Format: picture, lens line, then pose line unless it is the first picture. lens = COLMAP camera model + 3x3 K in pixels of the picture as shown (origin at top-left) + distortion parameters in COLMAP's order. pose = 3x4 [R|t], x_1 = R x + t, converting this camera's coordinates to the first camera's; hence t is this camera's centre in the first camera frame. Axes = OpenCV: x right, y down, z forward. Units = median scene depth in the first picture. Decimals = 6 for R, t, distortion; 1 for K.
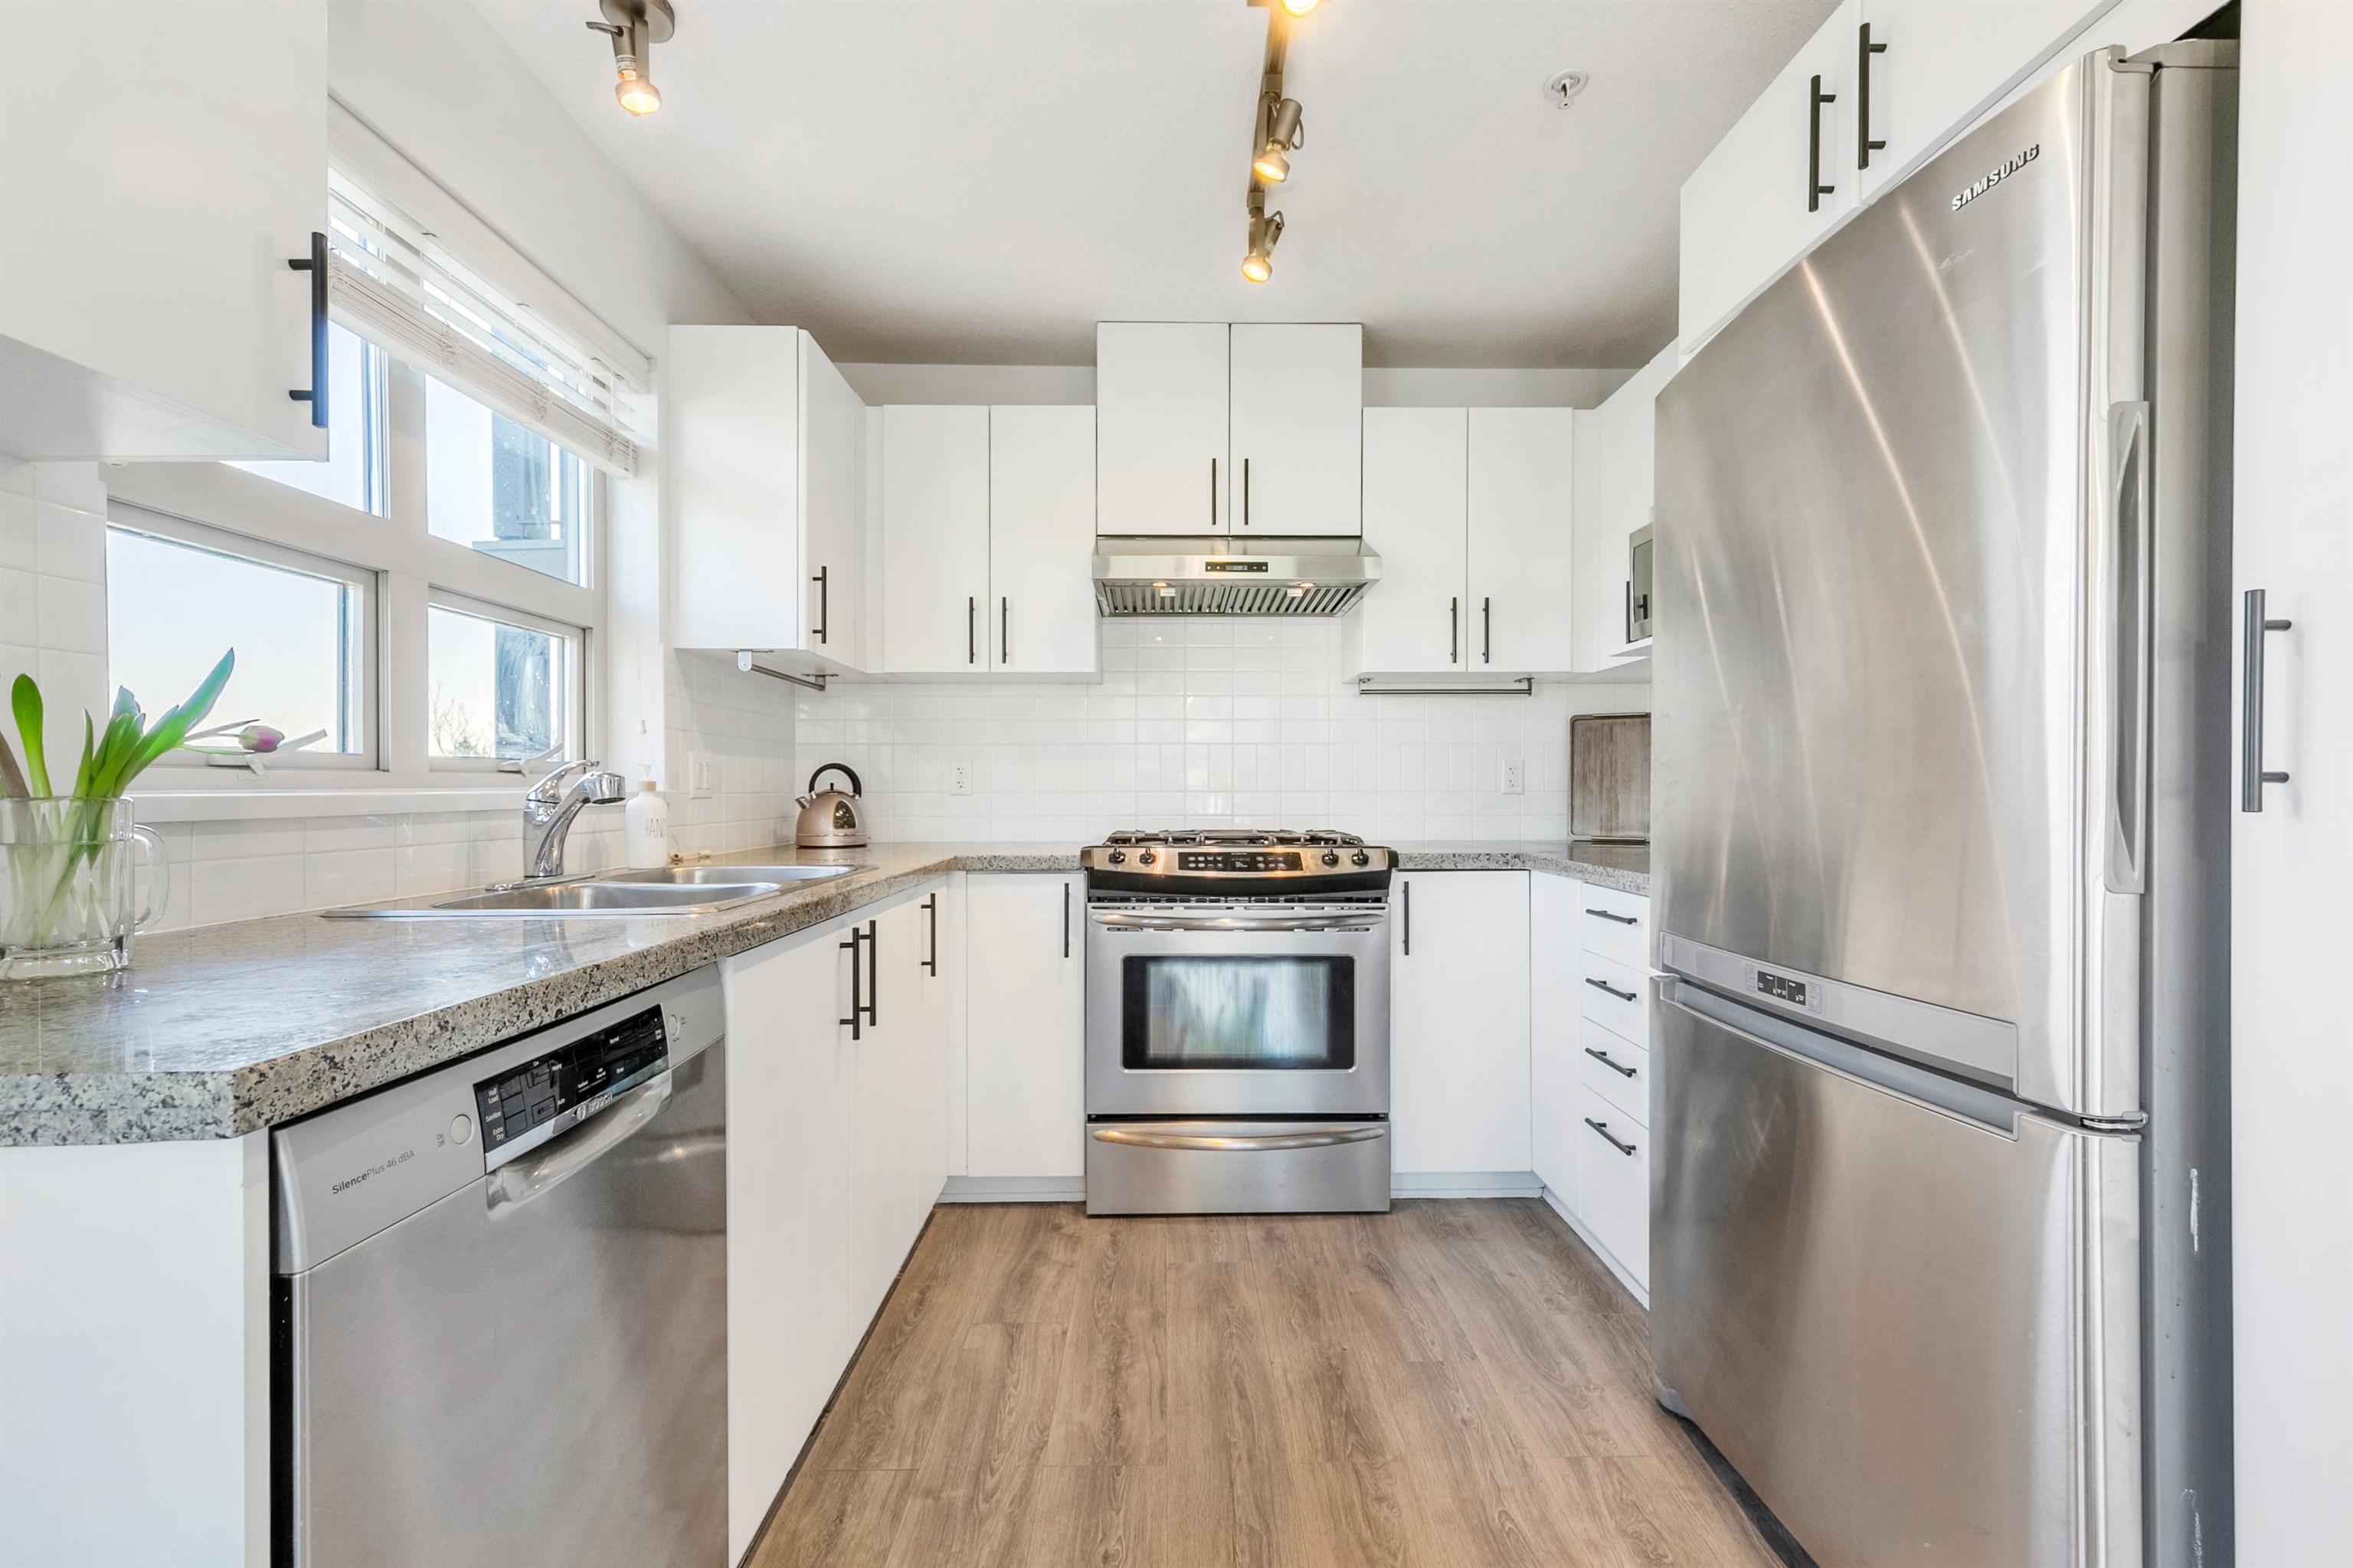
lens RADIAL K [[966.6, 0, 1170.3], [0, 966.6, 792.4], [0, 0, 1]] dist [0.002476, 0.000342]
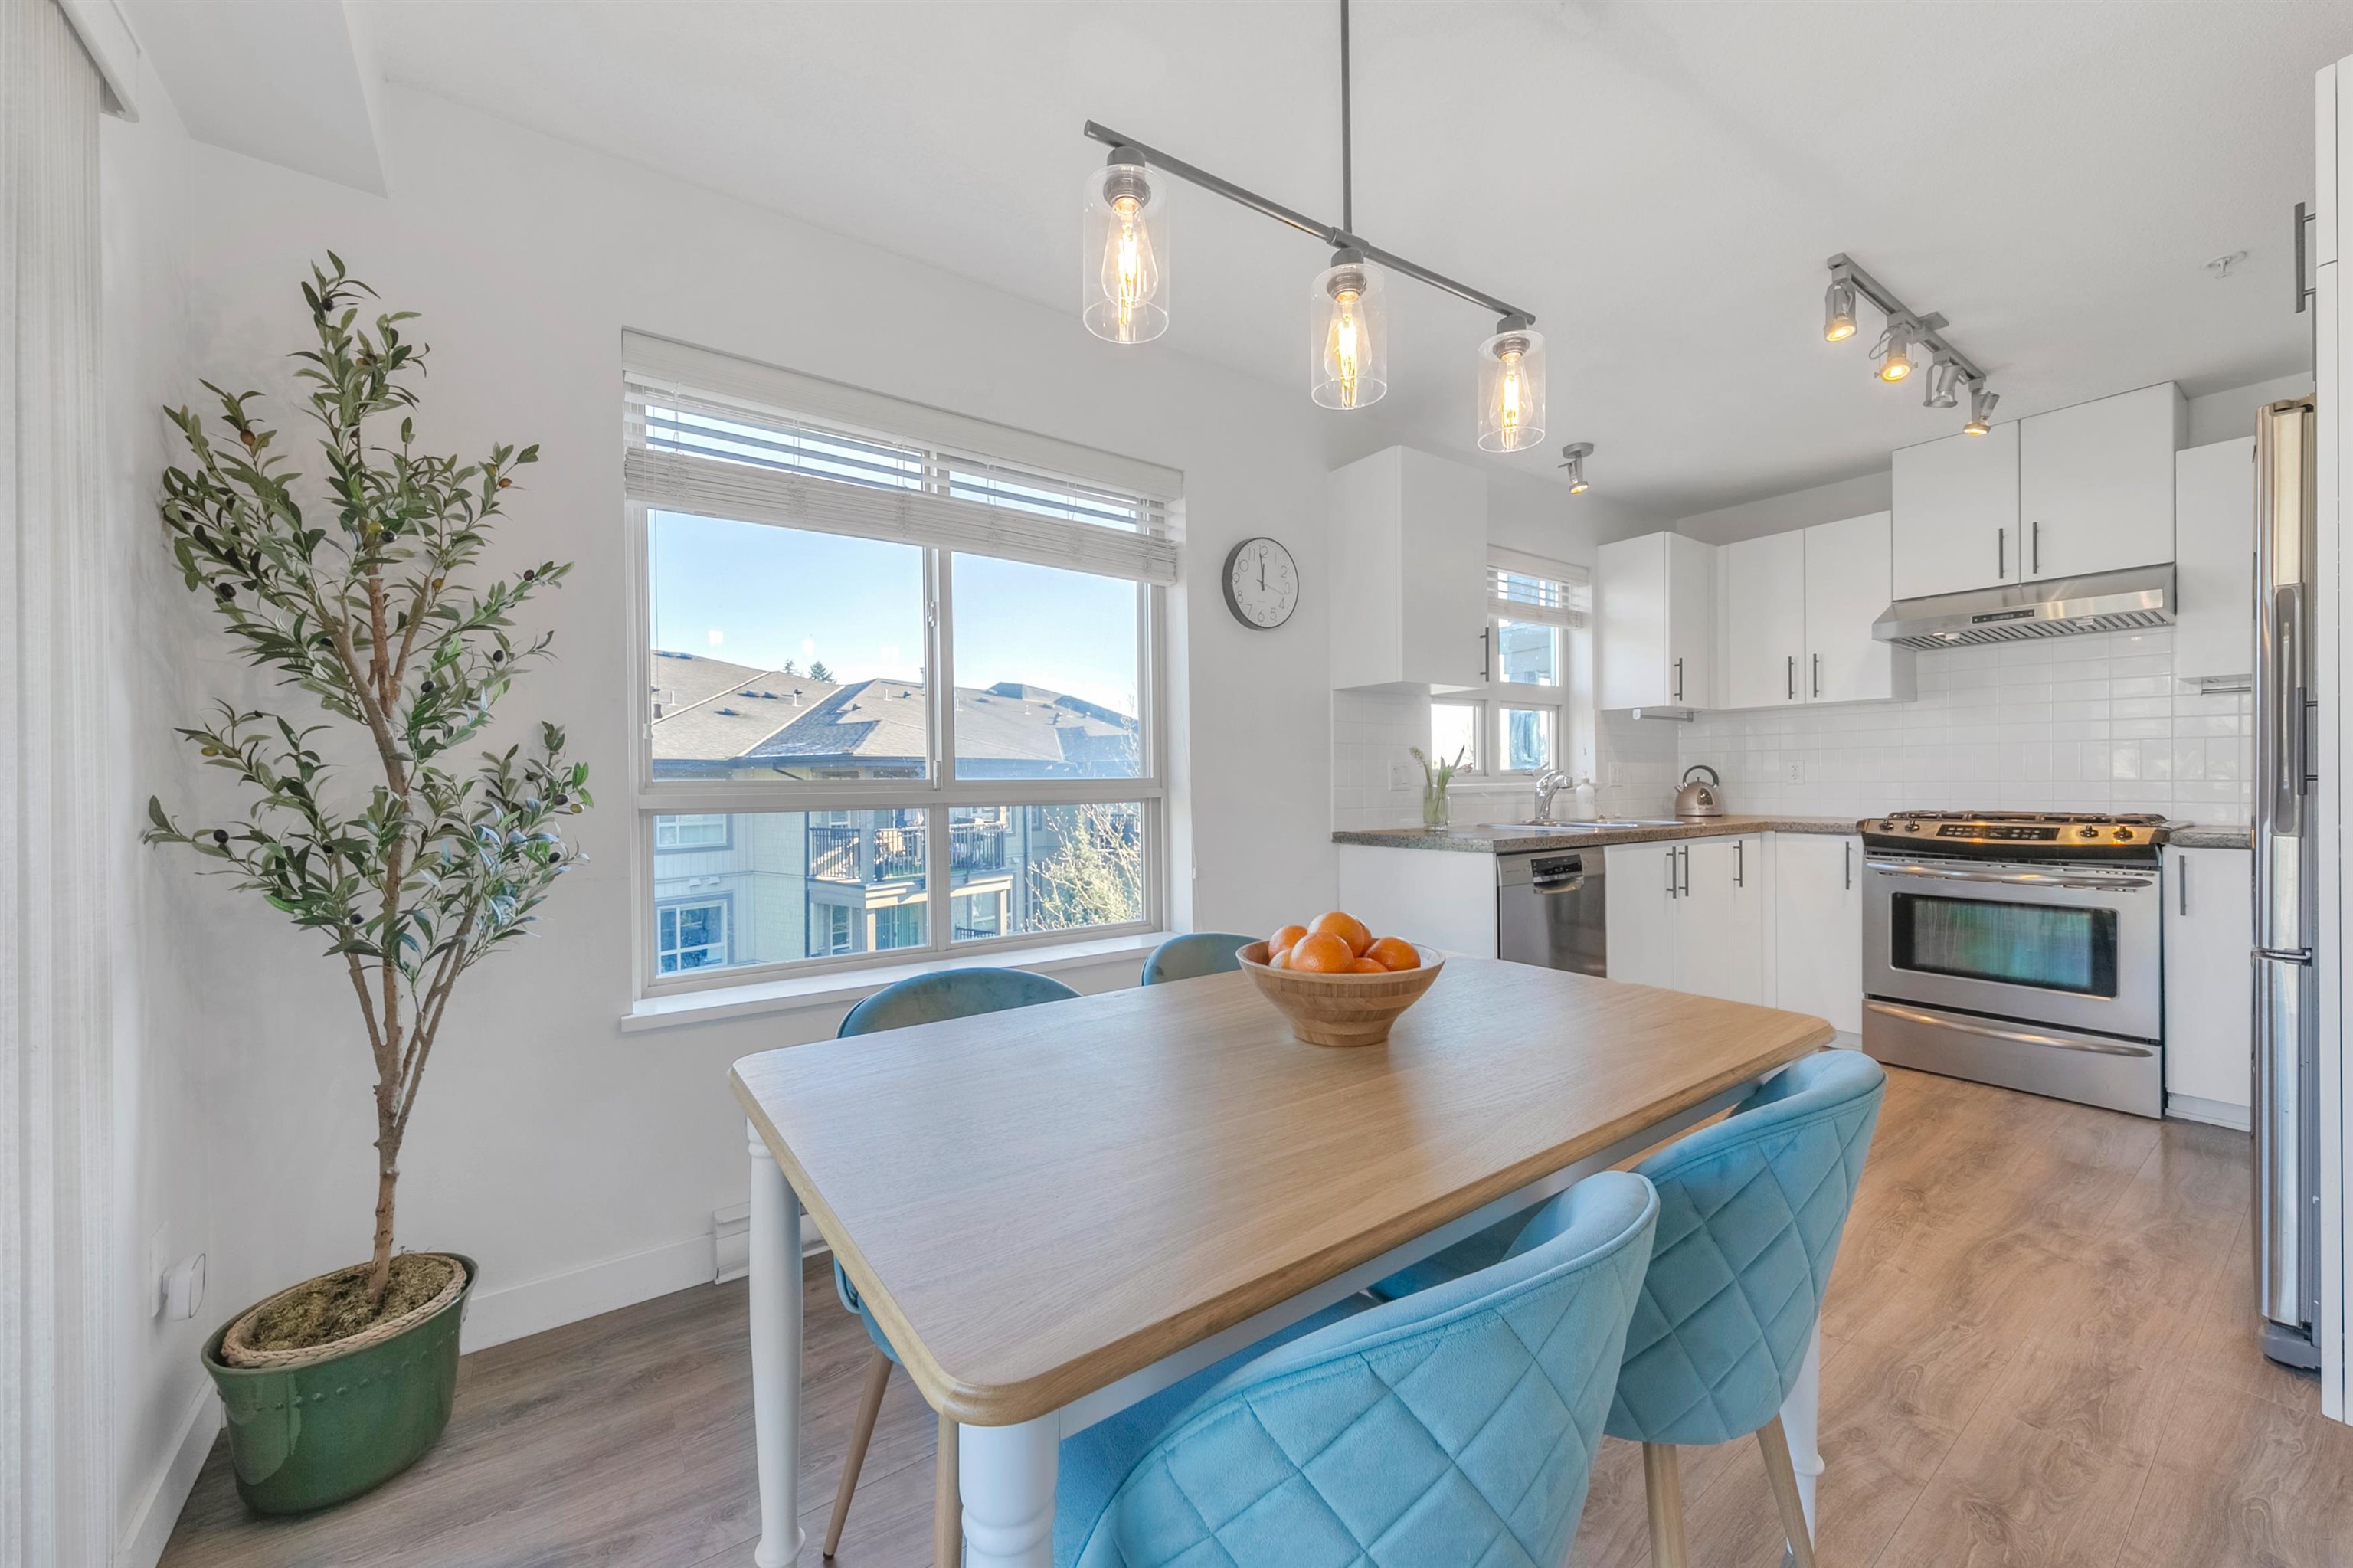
lens RADIAL K [[878.6, 0, 1189.7], [0, 878.6, 781.2], [0, 0, 1]] dist [0.000665, 0.000024]
pose [[0.585907, -0.004516, -0.810366, 0.417433], [0.004766, 0.999986, -0.002127, -0.004519], [0.810364, -0.002616, 0.585921, -0.678766]]
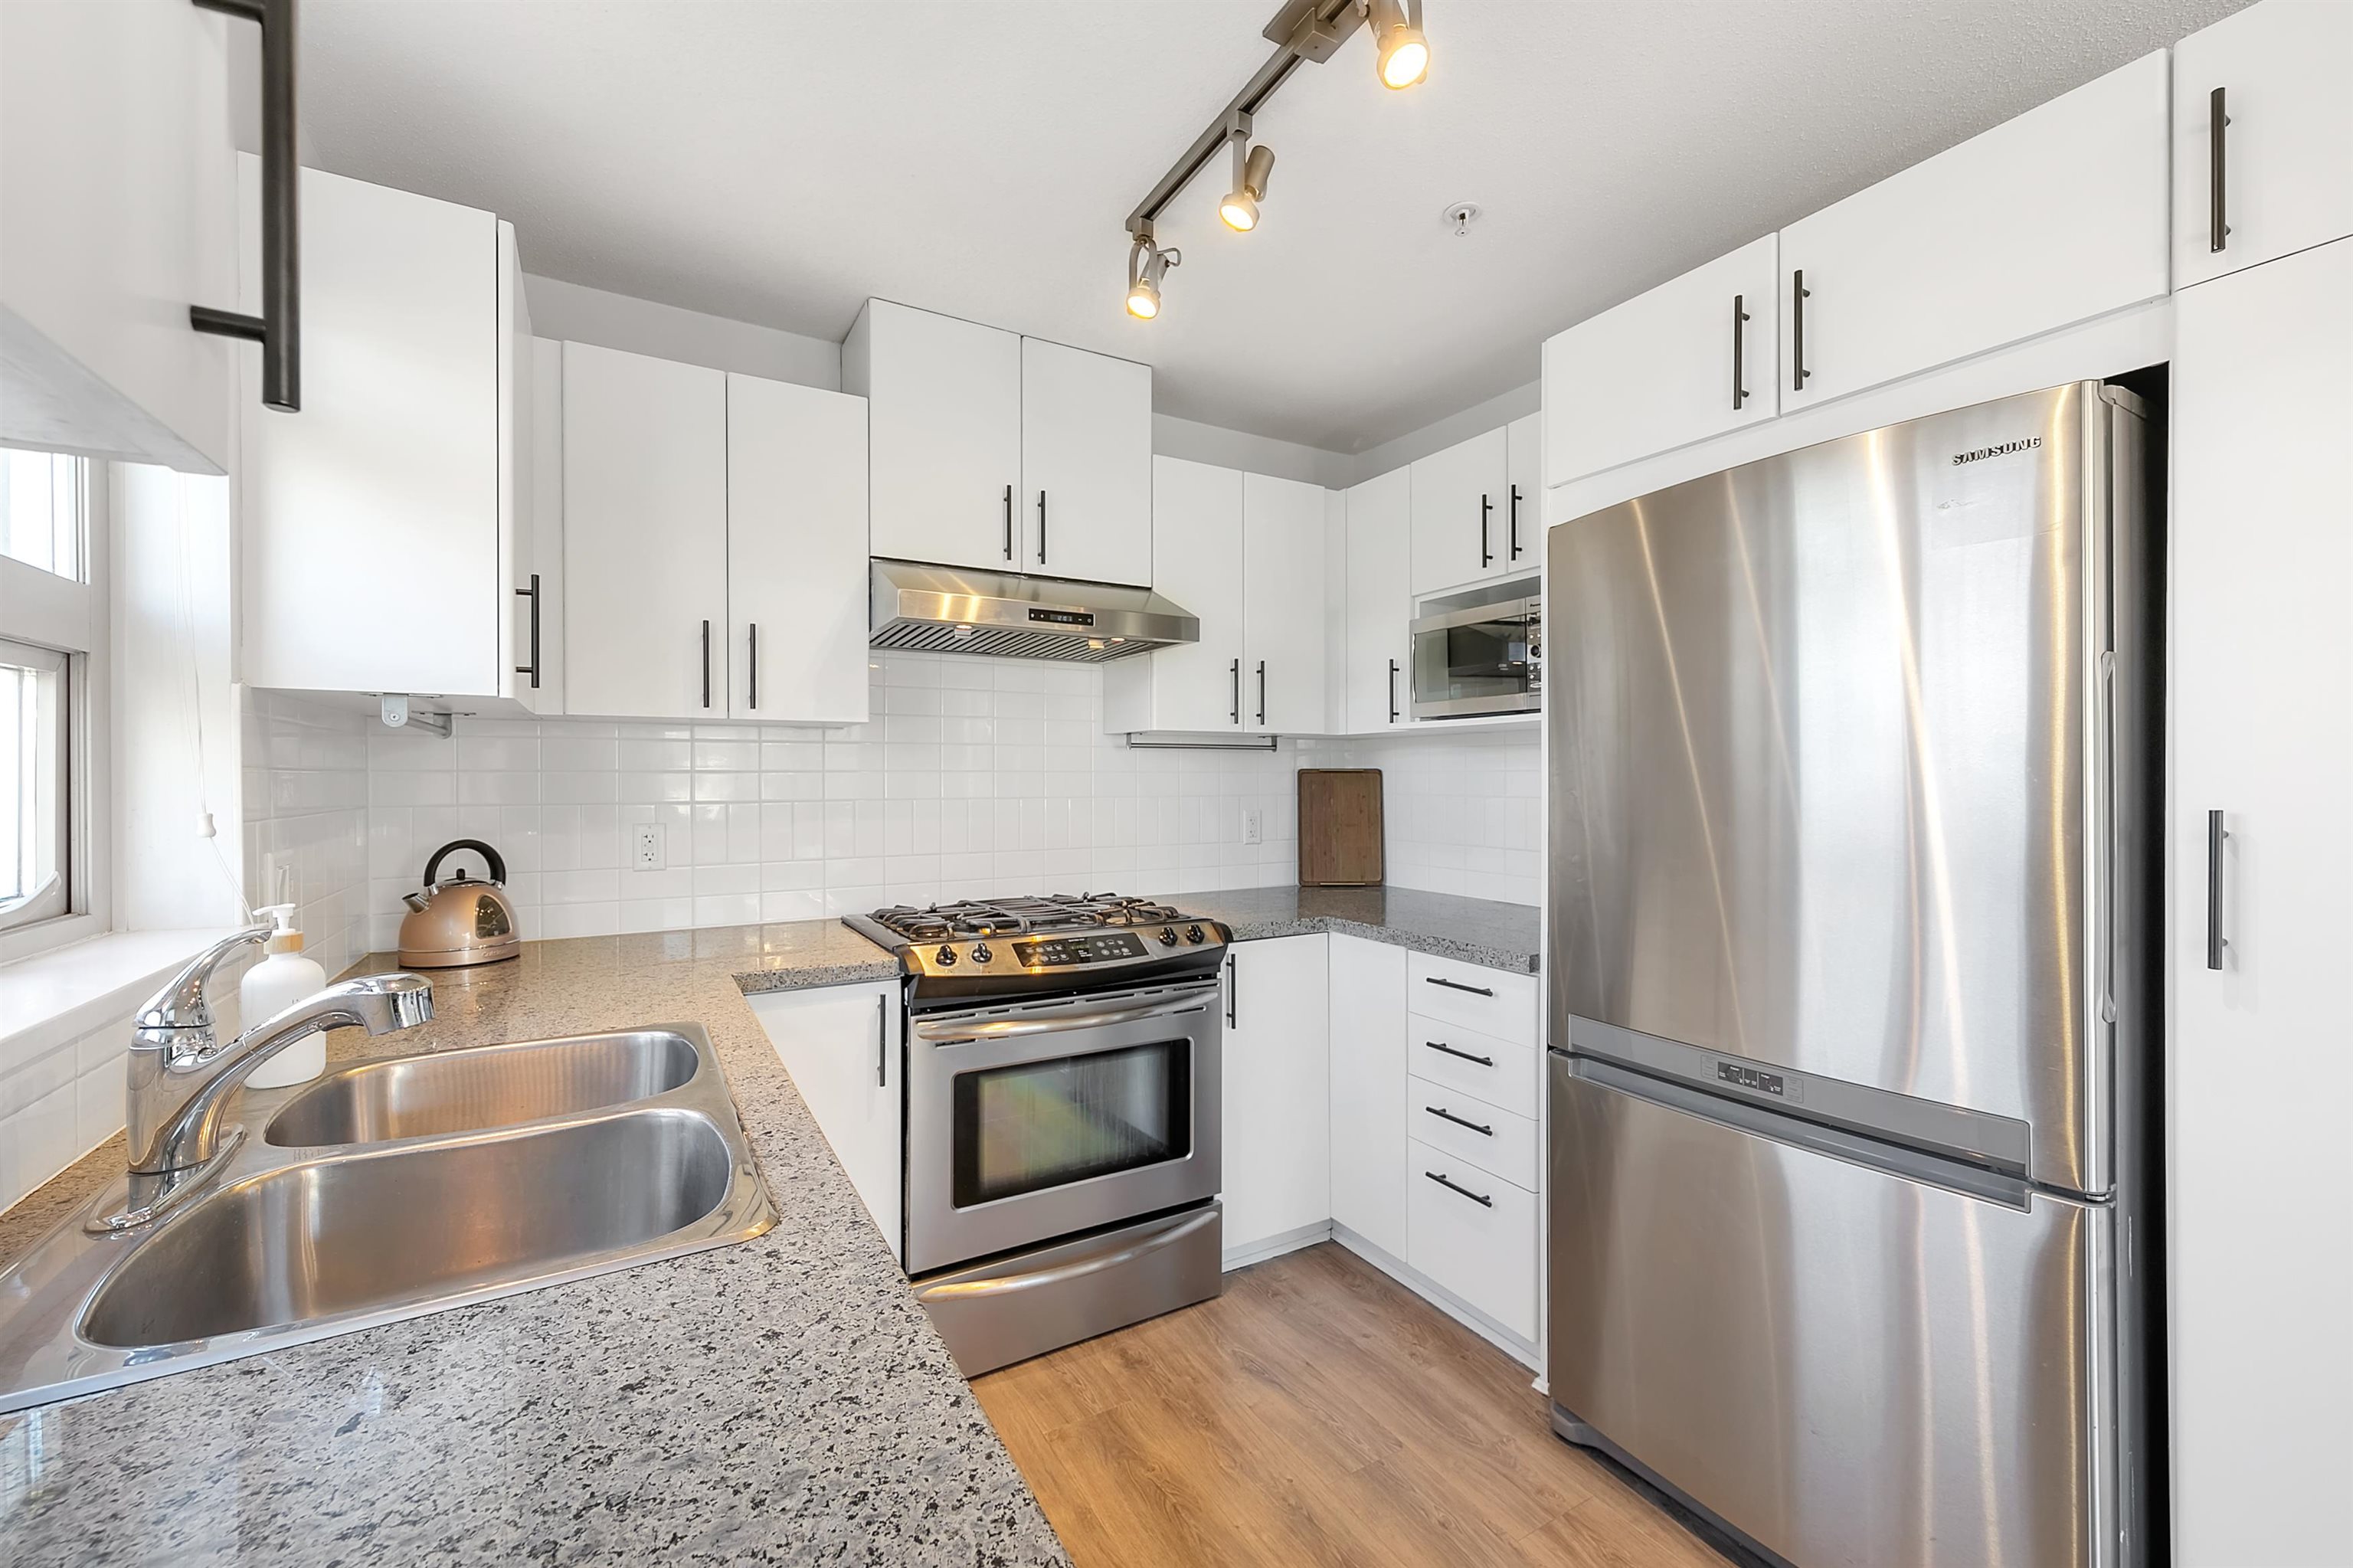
lens RADIAL K [[965.9, 0, 1176.5], [0, 965.9, 784.0], [0, 0, 1]] dist [0.001597, 0.000125]
pose [[0.869533, -0.003126, 0.493865, -0.293662], [0.001361, 0.999991, 0.003934, -0.085660], [-0.493873, -0.002748, 0.869530, 0.177606]]
